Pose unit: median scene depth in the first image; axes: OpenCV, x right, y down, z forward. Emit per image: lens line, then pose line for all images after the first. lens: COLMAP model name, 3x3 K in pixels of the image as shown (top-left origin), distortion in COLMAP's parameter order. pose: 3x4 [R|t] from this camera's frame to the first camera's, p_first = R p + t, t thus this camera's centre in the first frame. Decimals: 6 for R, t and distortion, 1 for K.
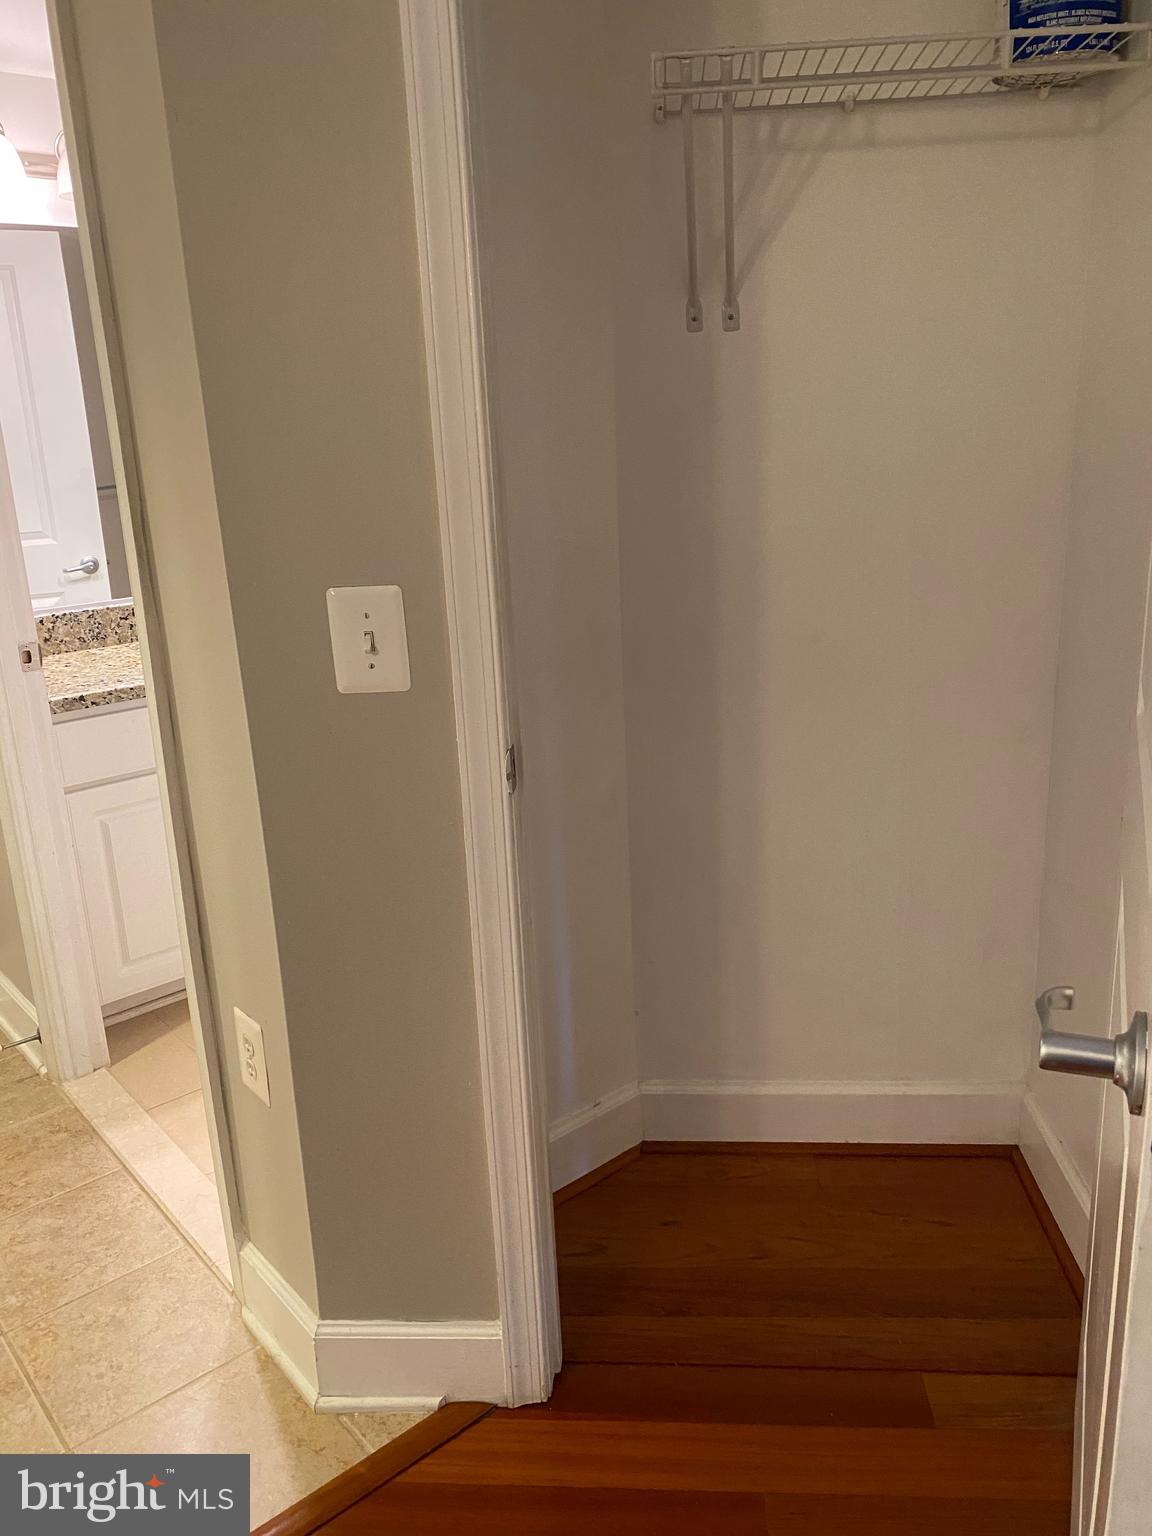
lens RADIAL K [[1202.1, 0, 576.0], [0, 1202.1, 768.0], [0, 0, 1]] dist [0.029083, -0.008148]
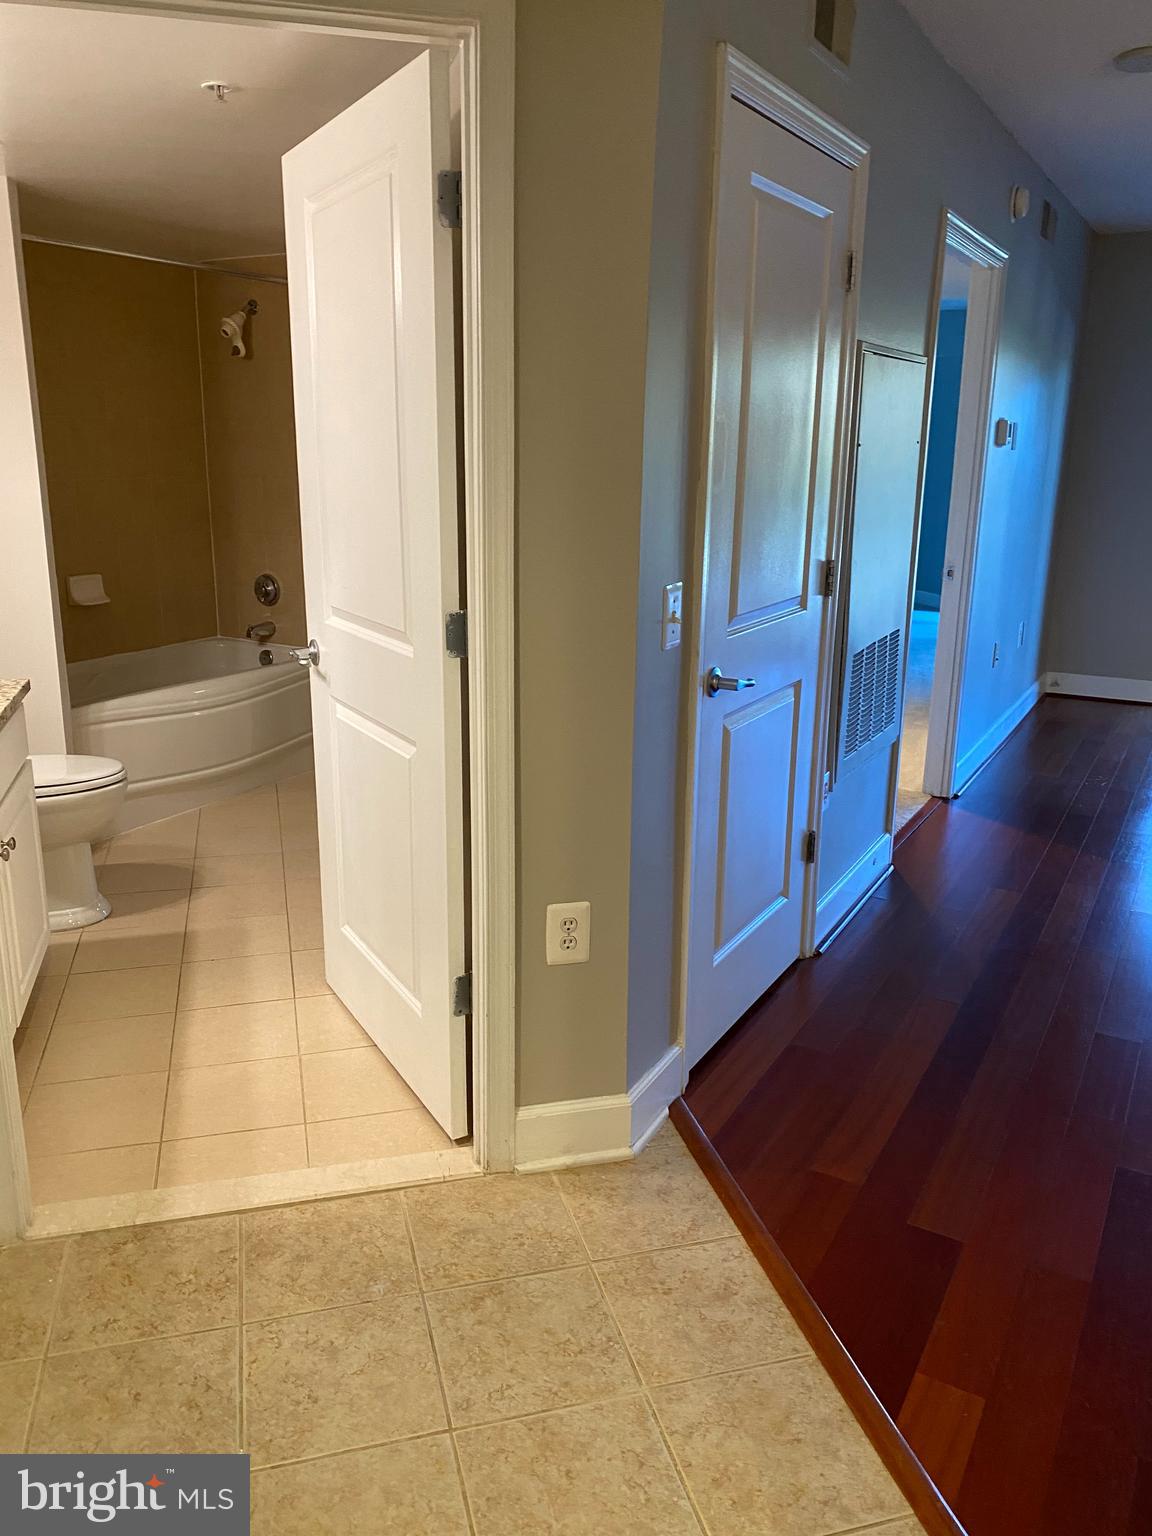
lens RADIAL K [[1202.1, 0, 576.0], [0, 1202.1, 768.0], [0, 0, 1]] dist [0.029083, -0.008148]
pose [[0.421485, -0.198874, 0.884760, -1.169935], [0.228607, 0.967447, 0.108556, -0.076539], [-0.877547, 0.156508, 0.453228, 0.273322]]
